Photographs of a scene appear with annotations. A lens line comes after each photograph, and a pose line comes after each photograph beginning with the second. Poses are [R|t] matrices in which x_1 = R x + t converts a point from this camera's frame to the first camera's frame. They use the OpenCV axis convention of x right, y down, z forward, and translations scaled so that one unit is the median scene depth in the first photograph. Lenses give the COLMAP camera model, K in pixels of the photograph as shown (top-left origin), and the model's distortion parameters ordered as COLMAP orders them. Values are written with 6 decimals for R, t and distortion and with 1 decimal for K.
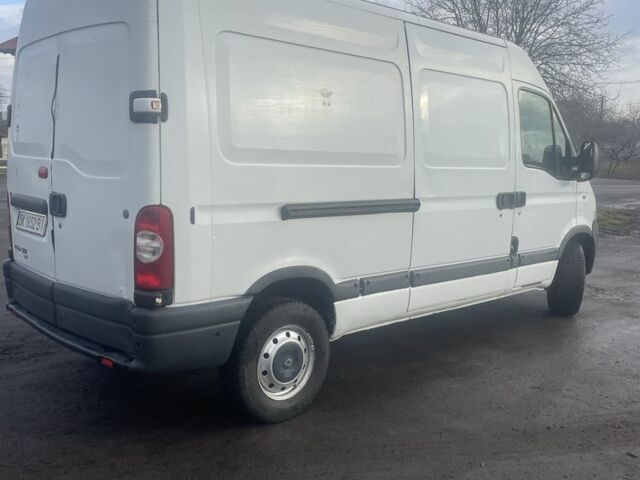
lens RADIAL K [[657.9, 0, 320.0], [0, 657.9, 240.0], [0, 0, 1]] dist [0.039260, -0.021579]
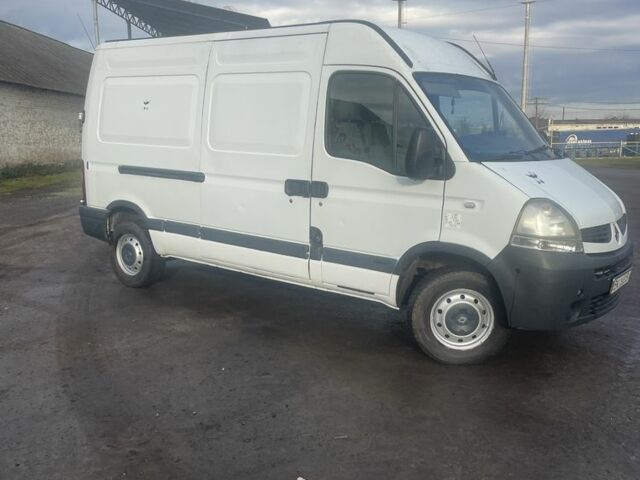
lens RADIAL K [[657.7, 0, 320.0], [0, 657.7, 240.0], [0, 0, 1]] dist [-0.009461, -0.000757]
pose [[0.150604, 0.147781, -0.977486, 1.601506], [-0.150771, 0.980631, 0.125027, -0.139880], [0.977029, 0.128547, 0.169968, 1.084969]]
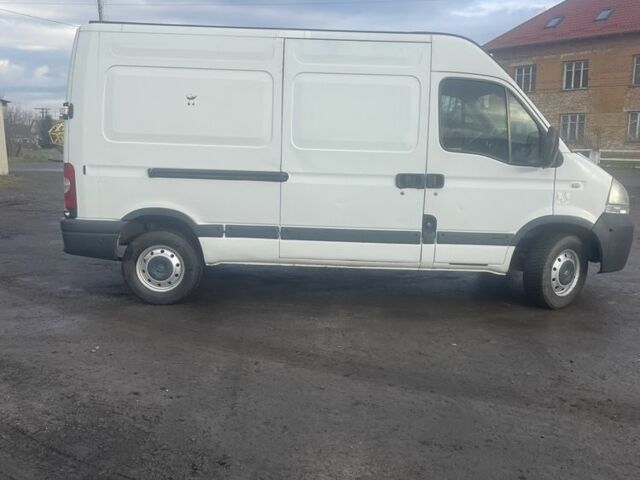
lens RADIAL K [[657.9, 0, 320.0], [0, 657.9, 240.0], [0, 0, 1]] dist [0.039260, -0.021579]
pose [[0.715696, 0.101929, -0.690934, 1.193202], [-0.098902, 0.994115, 0.044208, 0.008048], [0.691374, 0.036695, 0.721565, 0.106181]]
